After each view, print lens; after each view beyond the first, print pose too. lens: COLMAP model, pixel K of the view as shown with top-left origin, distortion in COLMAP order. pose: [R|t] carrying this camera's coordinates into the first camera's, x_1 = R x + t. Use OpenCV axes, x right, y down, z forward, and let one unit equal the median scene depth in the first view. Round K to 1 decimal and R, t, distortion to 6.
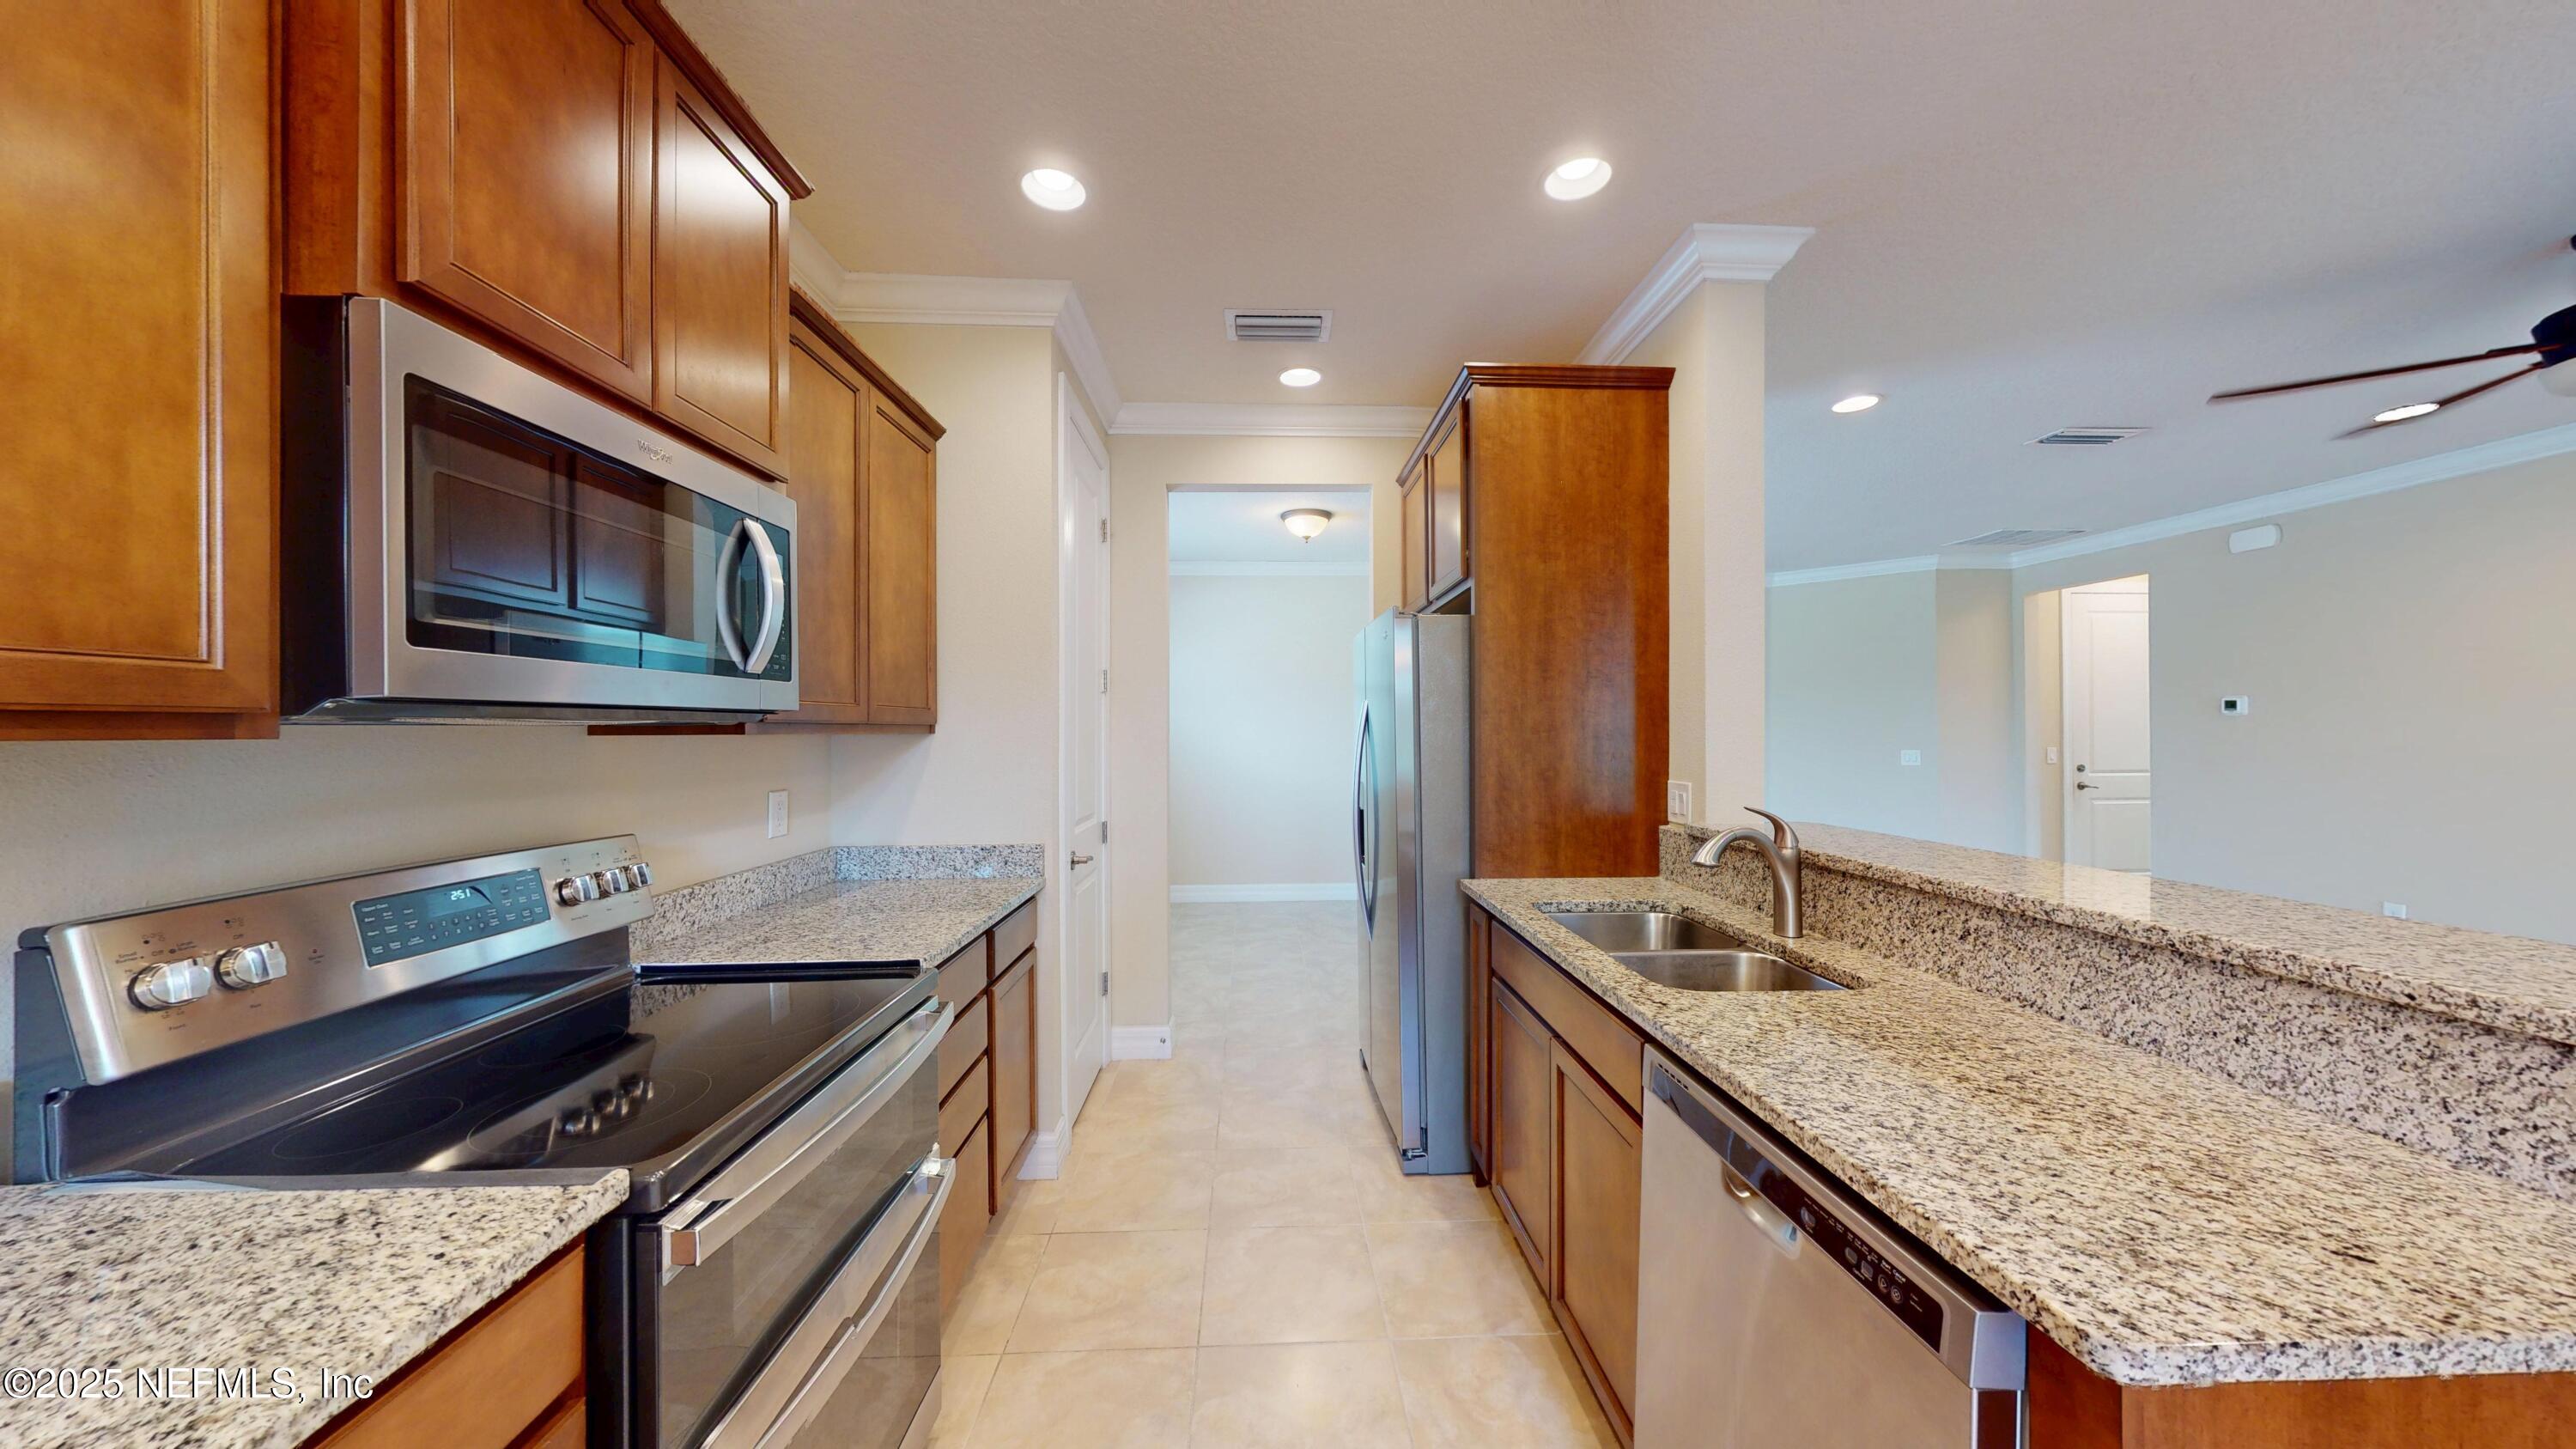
lens RADIAL K [[812.9, 0, 1288.0], [0, 812.9, 724.5], [0, 0, 1]] dist [-0.001150, -0.000107]
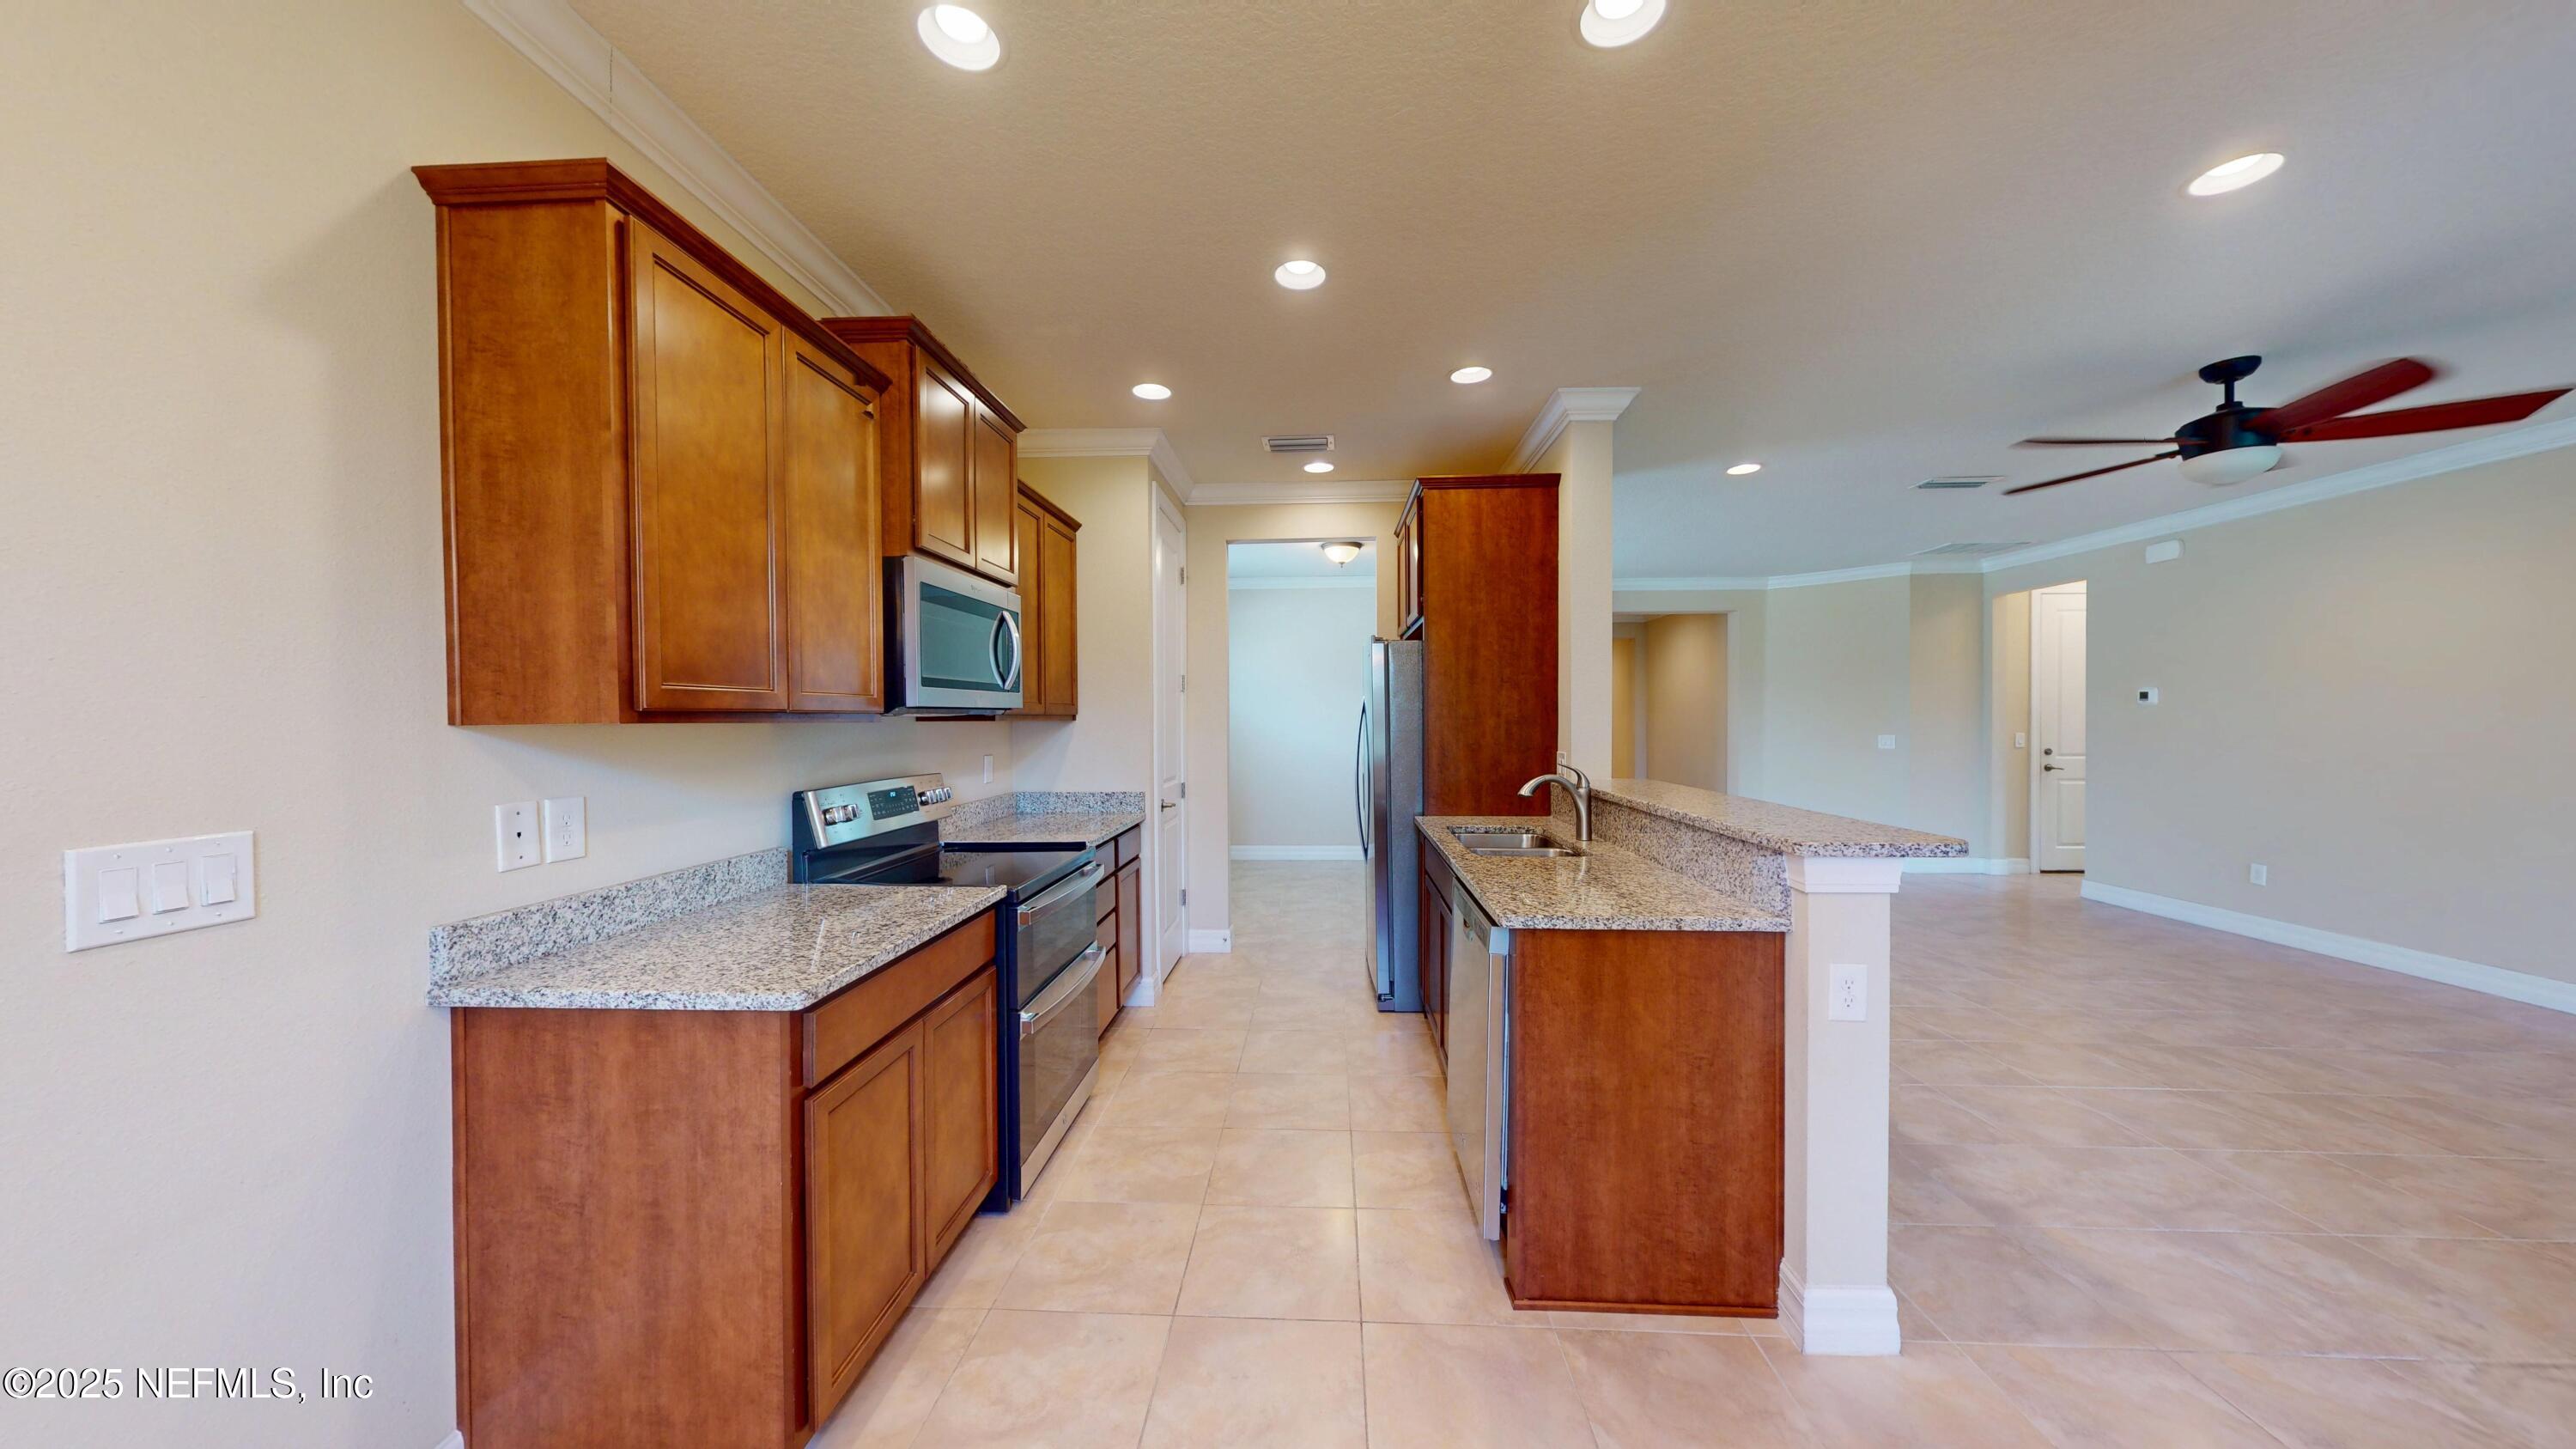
lens RADIAL K [[812.9, 0, 1288.0], [0, 812.9, 724.5], [0, 0, 1]] dist [-0.001150, -0.000107]
pose [[0.995752, 0.000524, -0.092077, 0.115648], [0.000940, 0.999874, 0.015856, -0.005122], [0.092073, -0.015876, 0.995626, -0.522564]]
